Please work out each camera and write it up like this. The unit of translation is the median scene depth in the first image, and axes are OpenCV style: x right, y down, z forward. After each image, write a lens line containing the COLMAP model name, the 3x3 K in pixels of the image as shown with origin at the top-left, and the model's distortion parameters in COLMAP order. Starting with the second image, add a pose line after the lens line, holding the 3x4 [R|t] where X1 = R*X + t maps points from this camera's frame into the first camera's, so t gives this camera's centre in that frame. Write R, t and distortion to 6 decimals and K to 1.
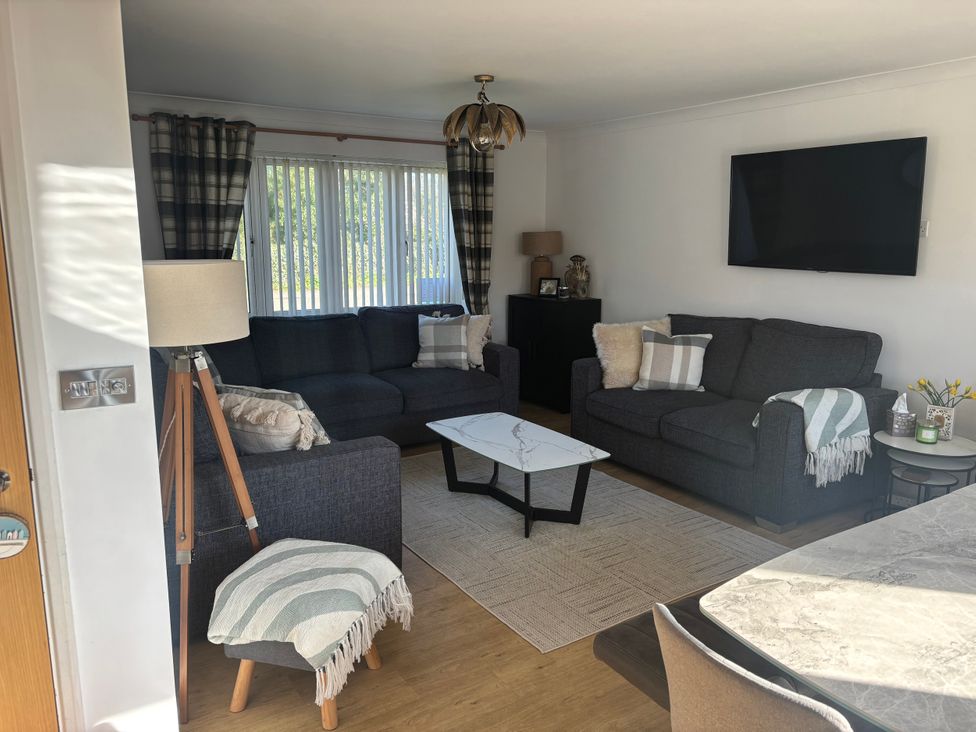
lens RADIAL K [[728.5, 0, 488.0], [0, 728.5, 366.0], [0, 0, 1]] dist [0.028696, -0.008282]
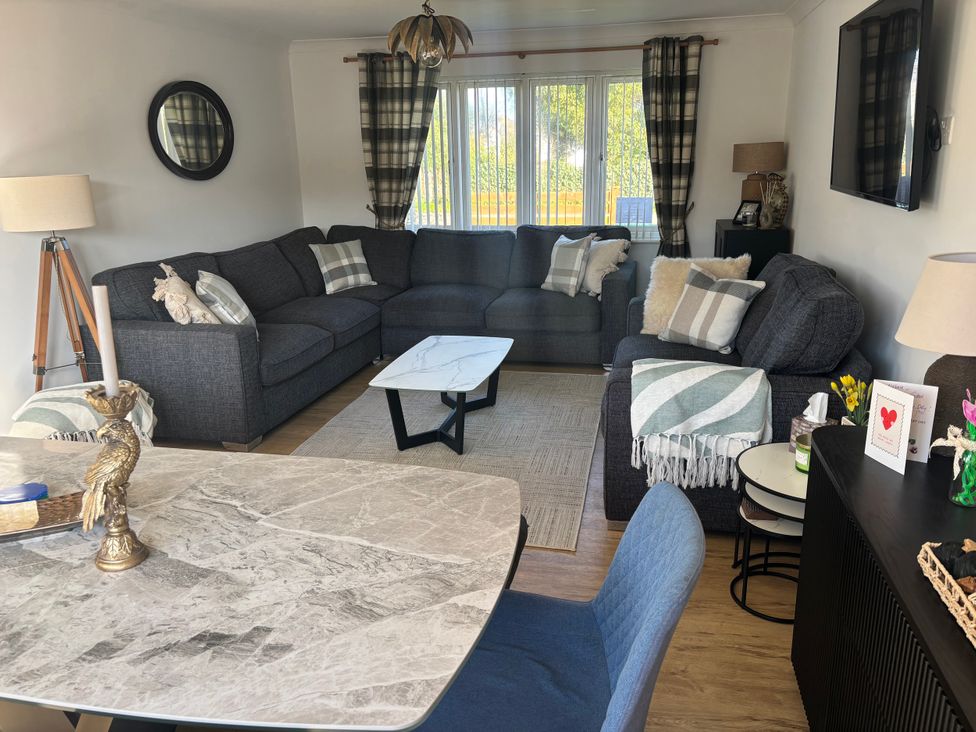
lens RADIAL K [[728.5, 0, 488.0], [0, 728.5, 366.0], [0, 0, 1]] dist [0.028696, -0.008282]
pose [[0.709585, 0.182194, -0.680658, 0.743428], [-0.108739, 0.982735, 0.149693, -0.047457], [0.696179, -0.032206, 0.717145, 0.311799]]
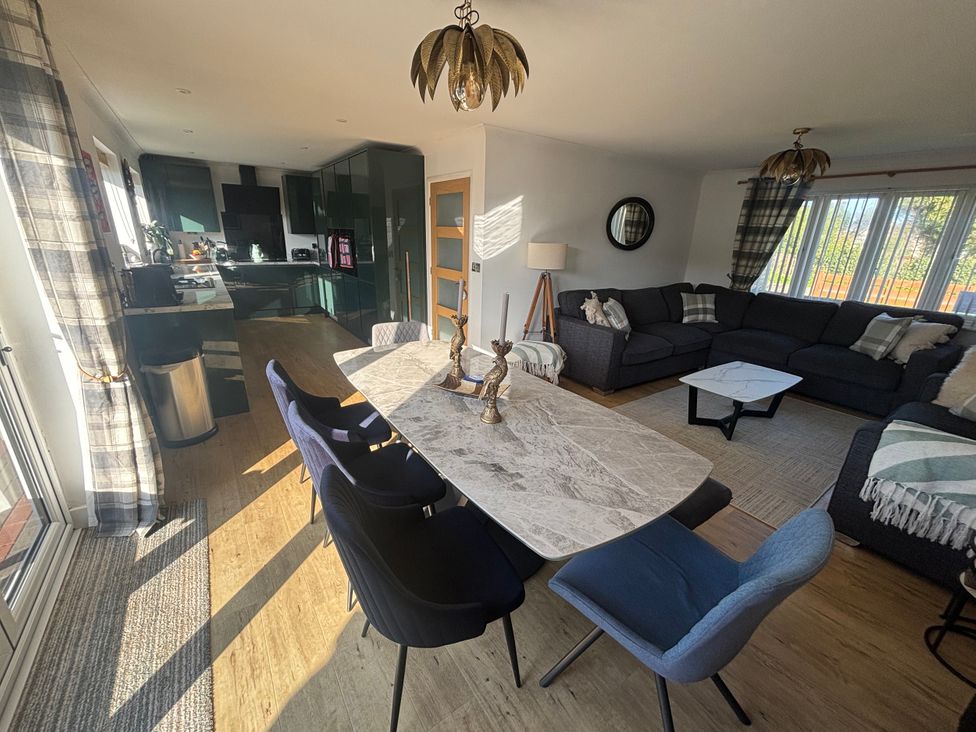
lens RADIAL K [[388.9, 0, 486.1], [0, 388.9, 363.5], [0, 0, 1]] dist [-0.008774, -0.000476]
pose [[0.035037, 0.313427, -0.948966, 0.762522], [-0.212621, 0.930148, 0.299362, -0.058823], [0.976506, 0.191282, 0.099230, 0.379381]]
